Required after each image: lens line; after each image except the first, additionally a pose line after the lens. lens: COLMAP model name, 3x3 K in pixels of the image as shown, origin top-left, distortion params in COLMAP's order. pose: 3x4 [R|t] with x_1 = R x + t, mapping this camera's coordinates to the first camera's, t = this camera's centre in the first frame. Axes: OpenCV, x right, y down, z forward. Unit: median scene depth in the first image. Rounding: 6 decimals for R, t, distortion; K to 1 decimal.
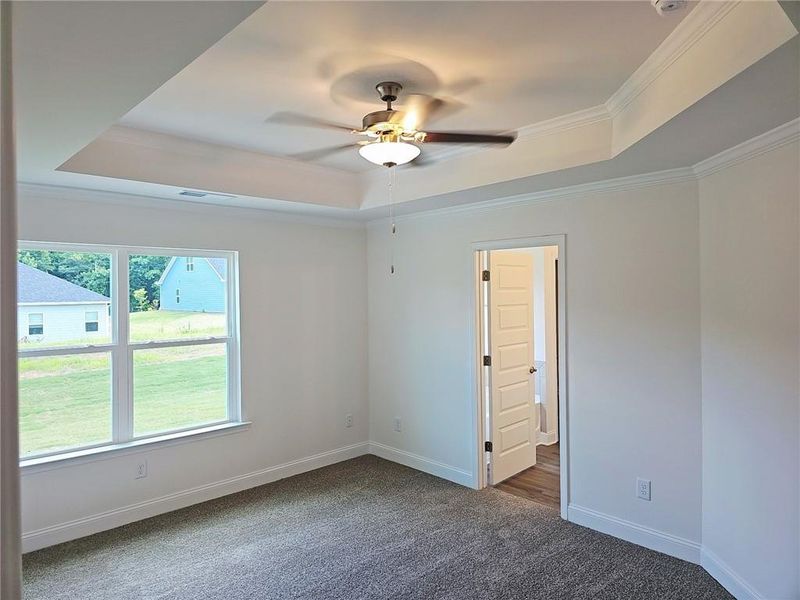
lens RADIAL K [[560.6, 0, 397.8], [0, 560.6, 300.0], [0, 0, 1]] dist [0.038174, -0.000557]
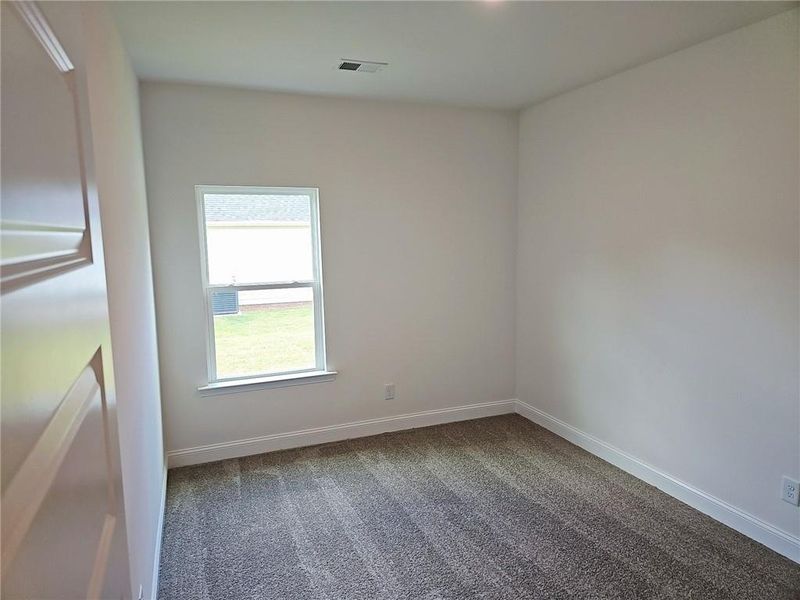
lens RADIAL K [[560.6, 0, 400.5], [0, 560.6, 297.1], [0, 0, 1]] dist [0.038174, -0.000557]
pose [[0.914801, 0.035206, -0.402367, 0.206195], [0.007419, 0.994561, 0.103888, -0.003496], [0.403836, -0.098022, 0.909565, 0.207023]]
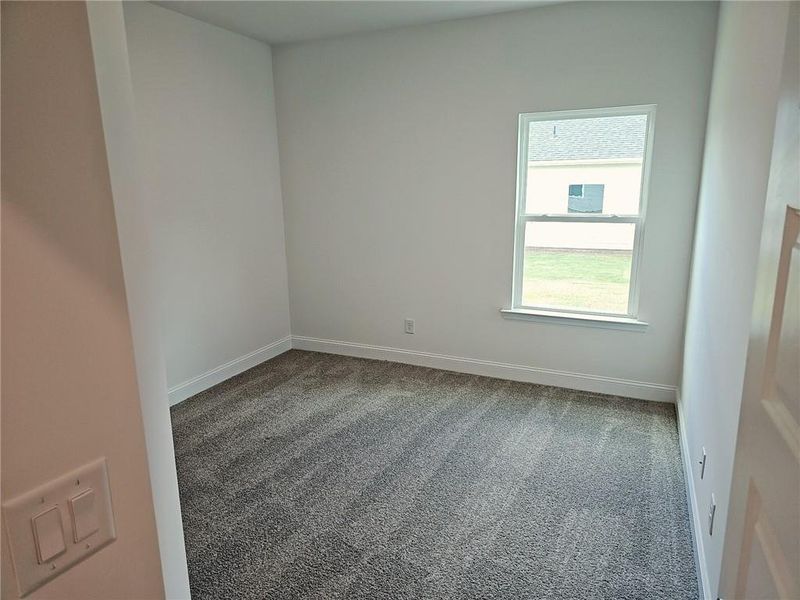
lens RADIAL K [[560.6, 0, 398.2], [0, 560.6, 299.5], [0, 0, 1]] dist [0.038174, -0.000557]
pose [[0.274572, 0.214772, -0.937274, 0.394678], [0.013177, 0.973805, 0.227003, -0.007069], [0.961476, -0.074680, 0.264550, 0.440373]]
